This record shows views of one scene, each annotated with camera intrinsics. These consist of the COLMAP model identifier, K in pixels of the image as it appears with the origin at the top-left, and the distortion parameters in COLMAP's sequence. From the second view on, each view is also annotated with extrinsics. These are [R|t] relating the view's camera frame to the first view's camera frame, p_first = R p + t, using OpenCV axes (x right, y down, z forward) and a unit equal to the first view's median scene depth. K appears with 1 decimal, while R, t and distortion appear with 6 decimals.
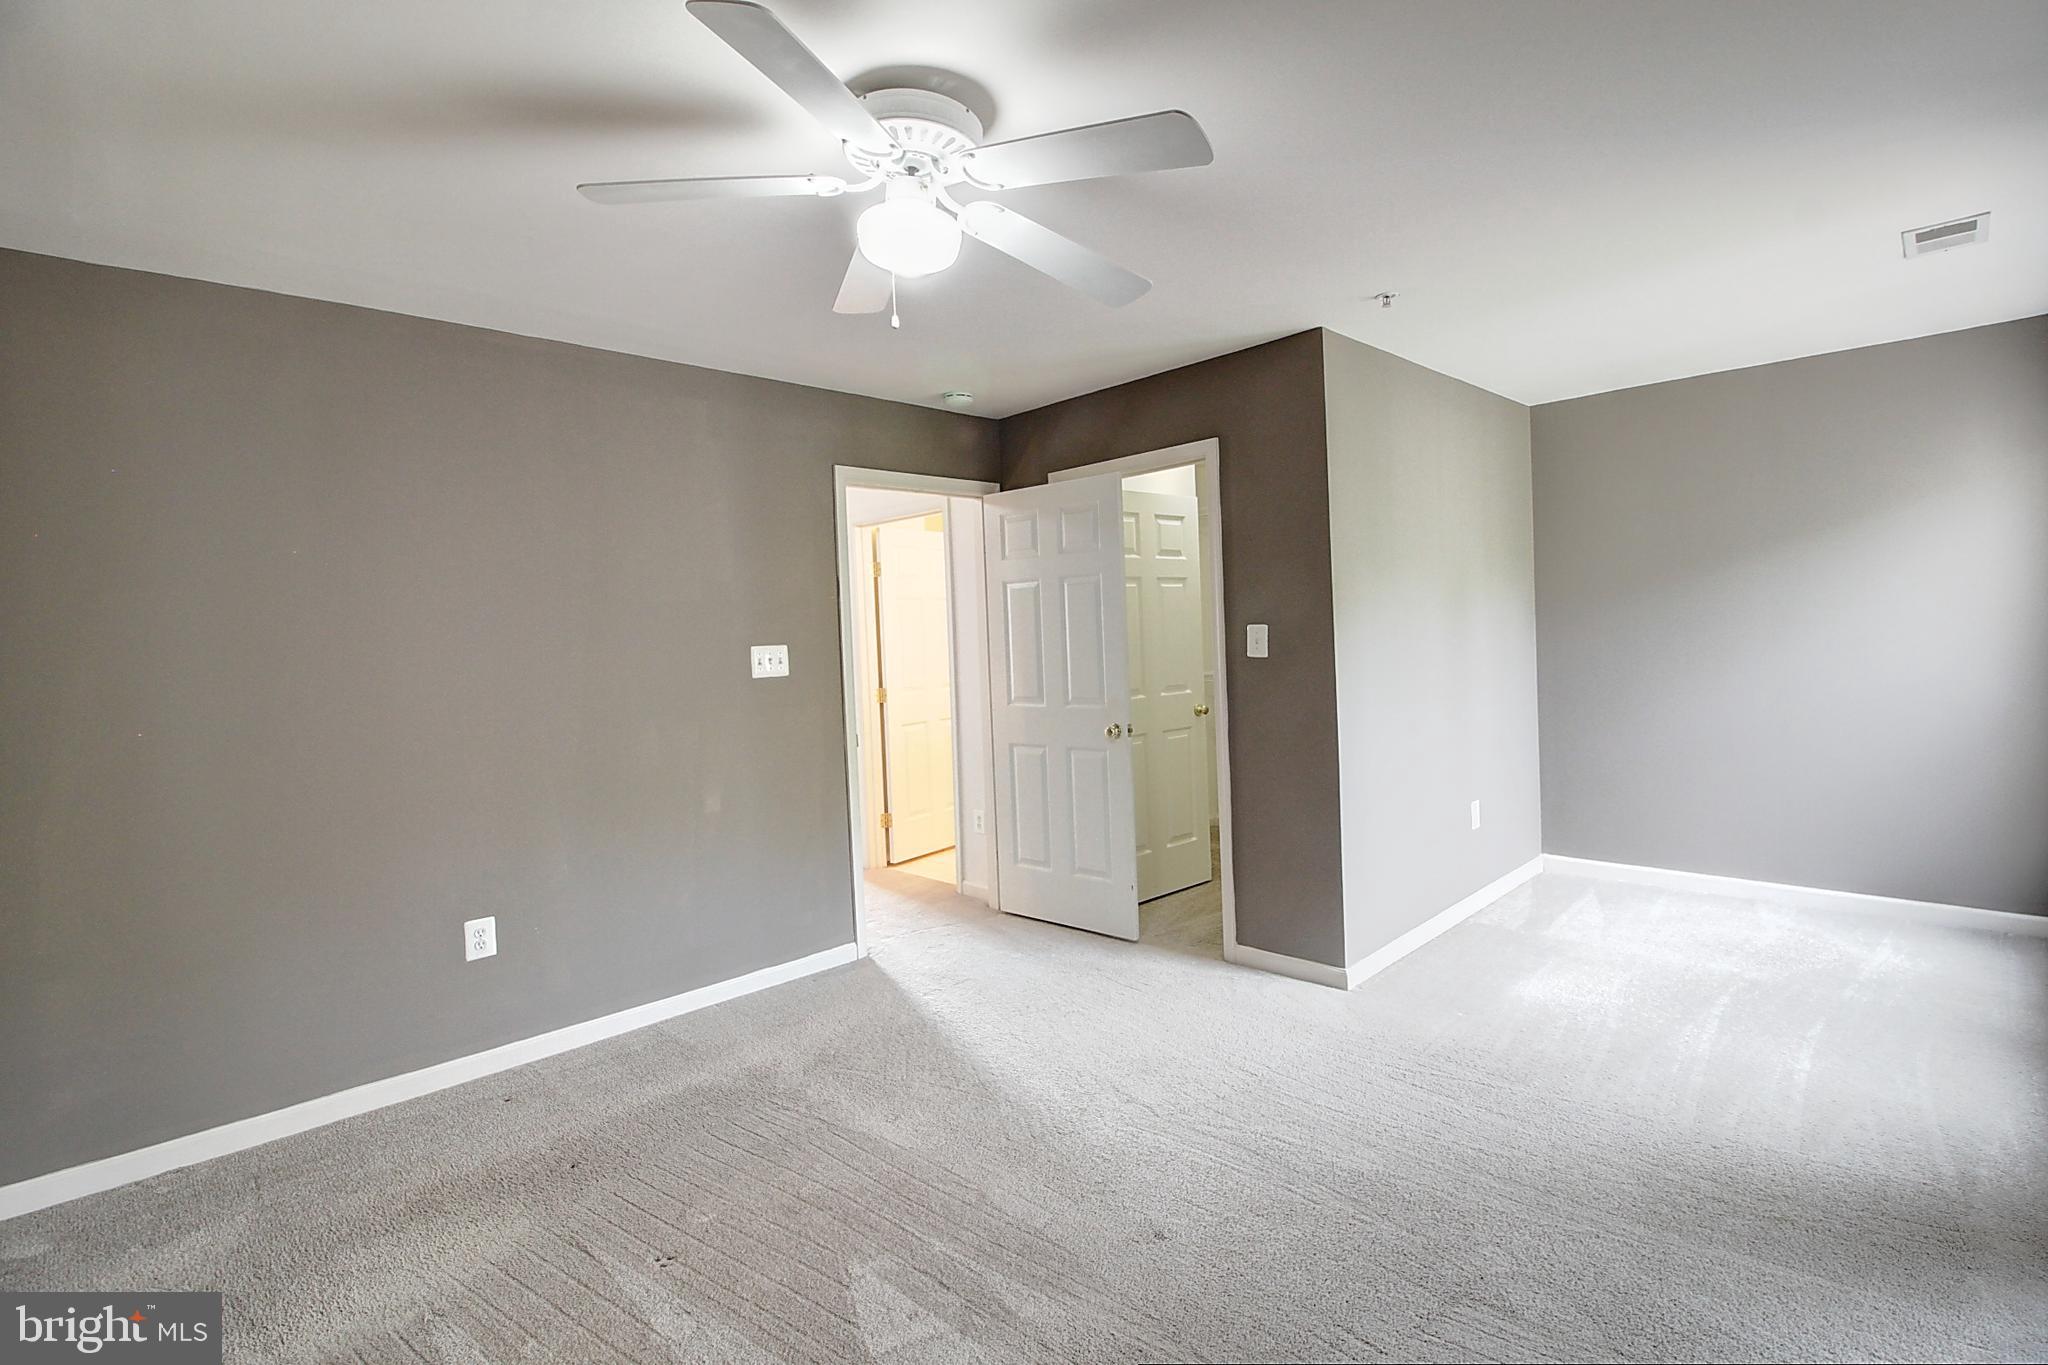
lens RADIAL K [[951.7, 0, 1037.3], [0, 951.7, 687.3], [0, 0, 1]] dist [-0.002946, -0.012592]
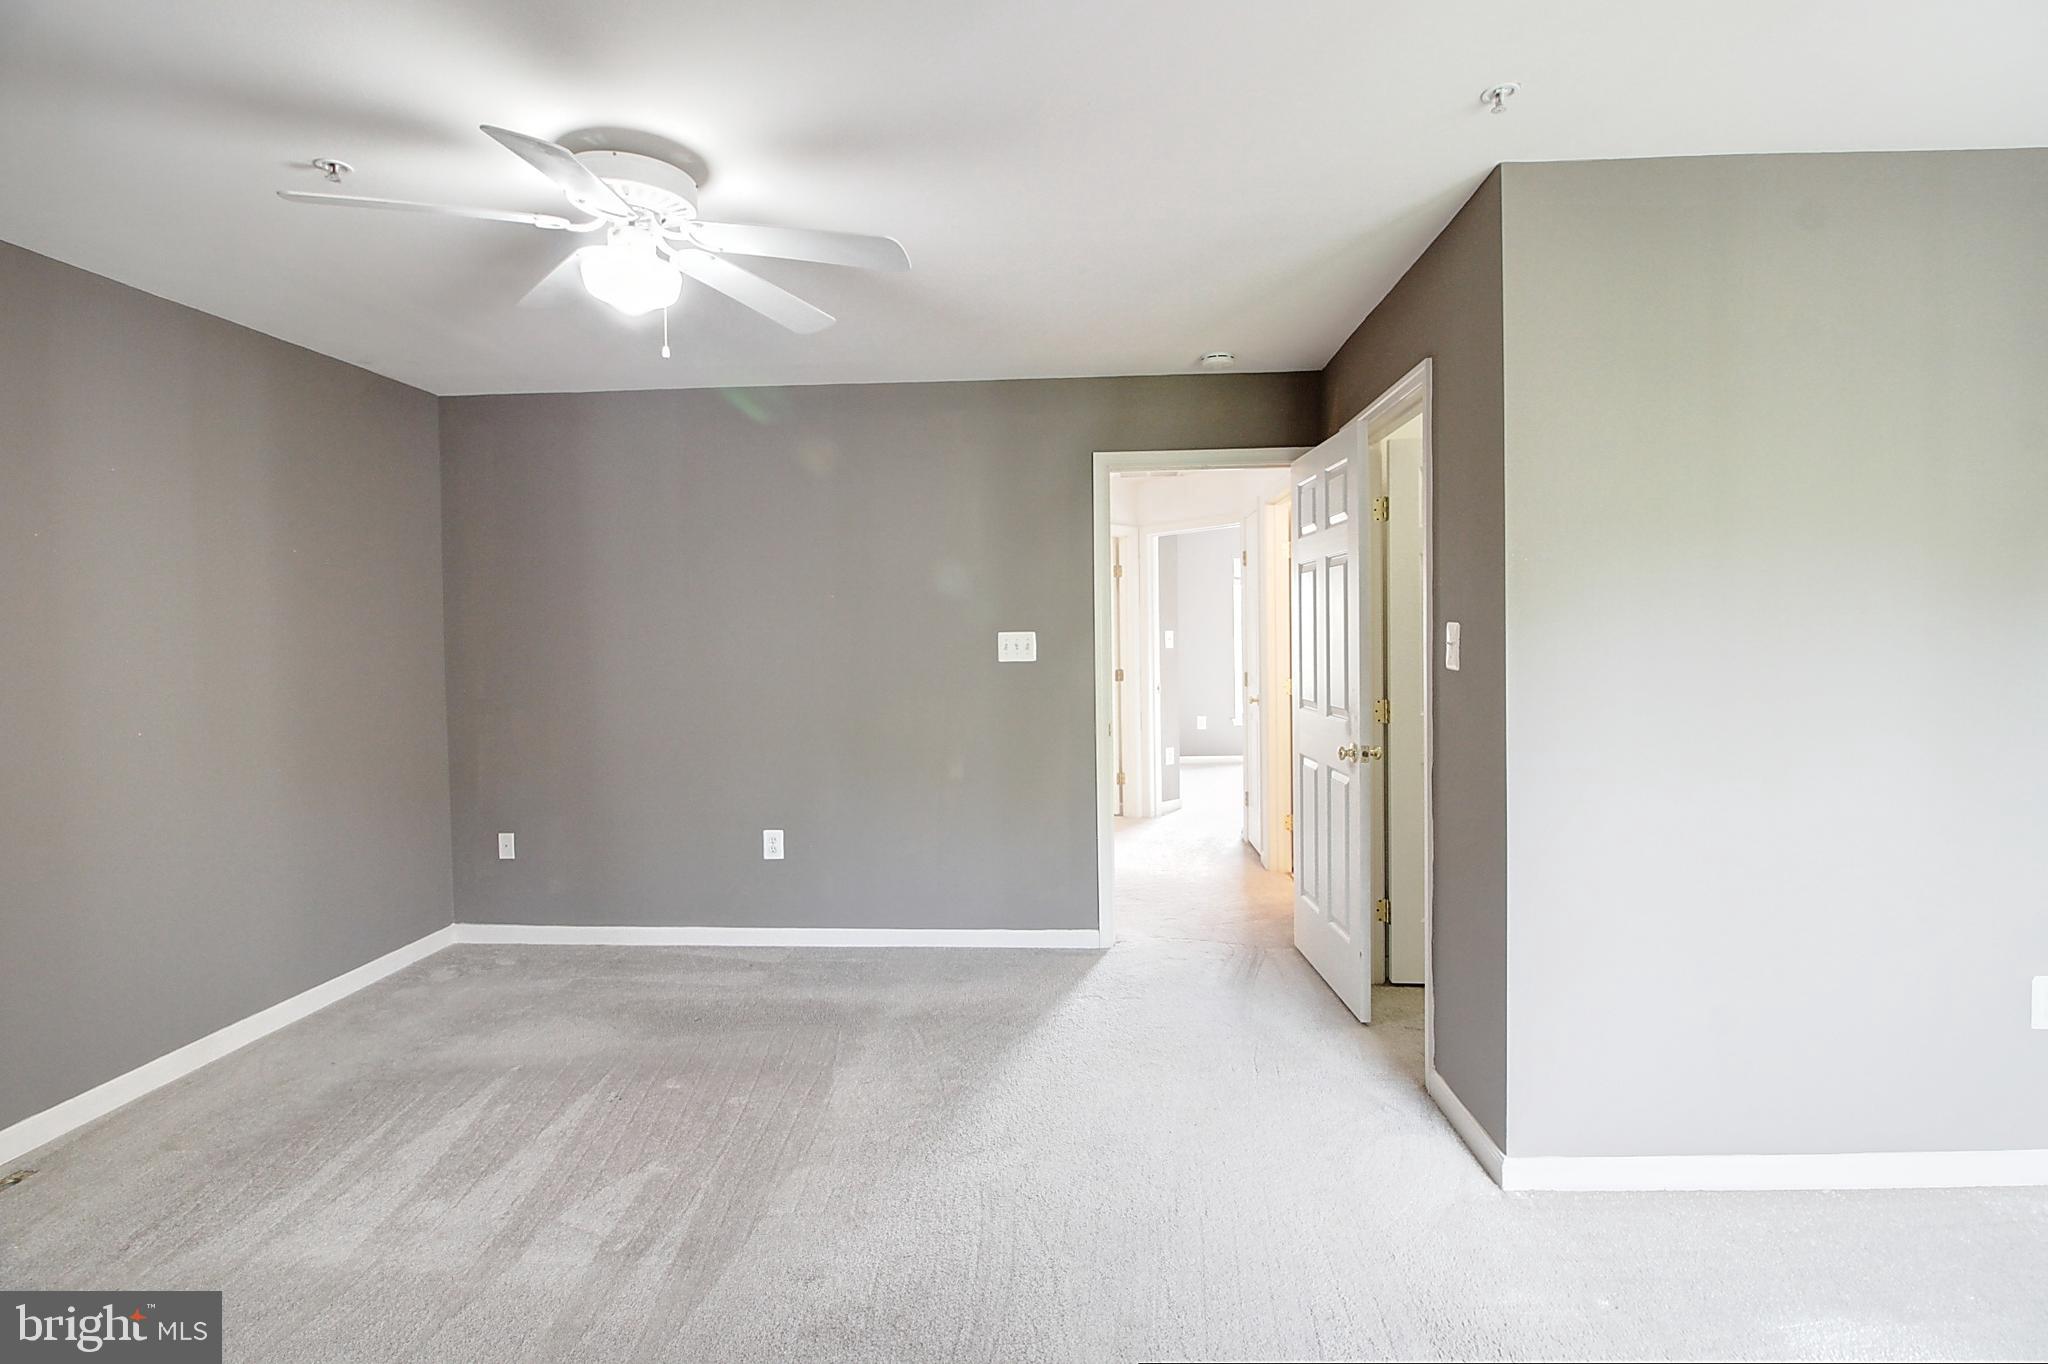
lens RADIAL K [[951.7, 0, 1038.5], [0, 951.7, 674.1], [0, 0, 1]] dist [-0.002946, -0.012592]
pose [[0.663244, 0.056500, -0.746267, 0.542154], [-0.049780, 0.998268, 0.031337, -0.031377], [0.746746, 0.016365, 0.664908, 0.313072]]
